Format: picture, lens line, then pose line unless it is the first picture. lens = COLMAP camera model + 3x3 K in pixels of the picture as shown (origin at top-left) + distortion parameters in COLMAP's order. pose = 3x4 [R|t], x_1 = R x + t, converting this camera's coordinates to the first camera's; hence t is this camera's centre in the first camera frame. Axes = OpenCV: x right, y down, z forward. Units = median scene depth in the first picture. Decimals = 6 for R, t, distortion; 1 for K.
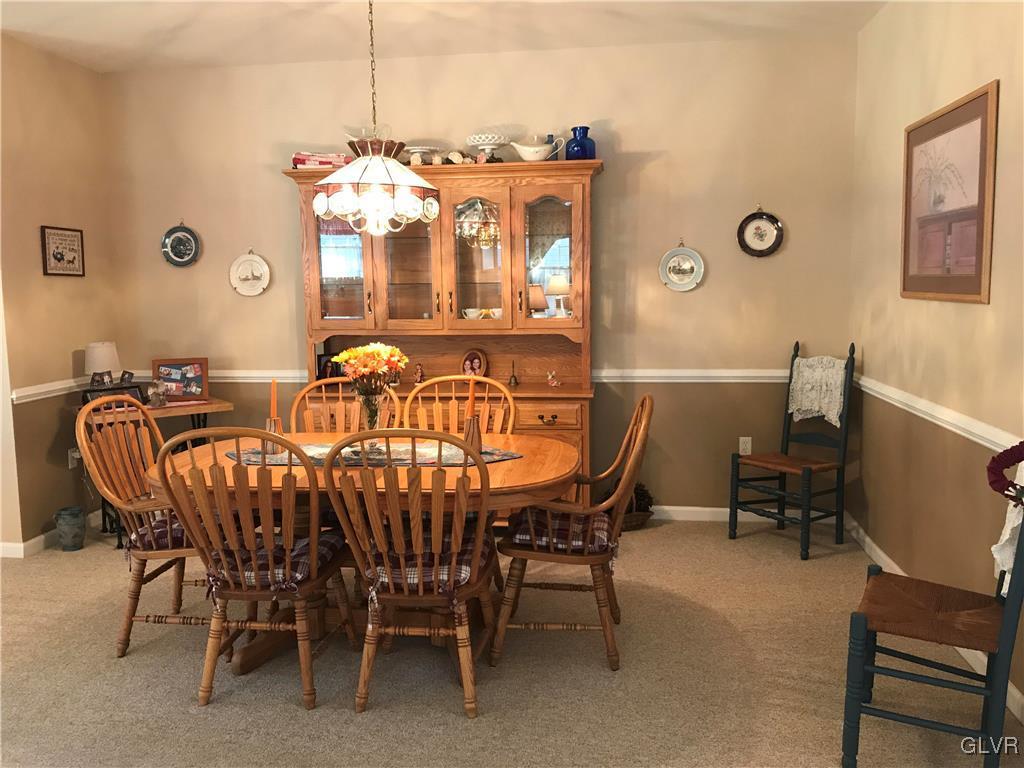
lens RADIAL K [[862.5, 0, 508.6], [0, 862.5, 380.3], [0, 0, 1]] dist [0.056357, -0.078541]
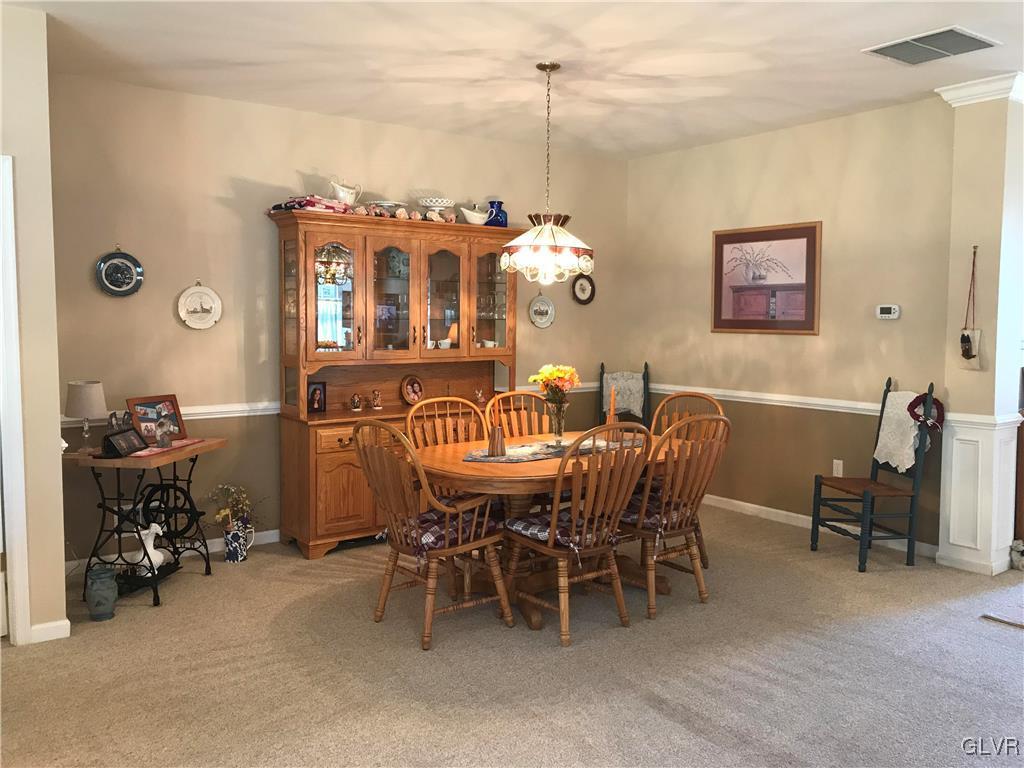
lens RADIAL K [[862.5, 0, 502.3], [0, 862.5, 382.8], [0, 0, 1]] dist [0.056357, -0.078541]
pose [[0.706764, -0.036335, 0.706515, -0.846619], [0.068086, 0.997538, -0.016808, 0.001885], [-0.704165, 0.059983, 0.707498, 0.093123]]
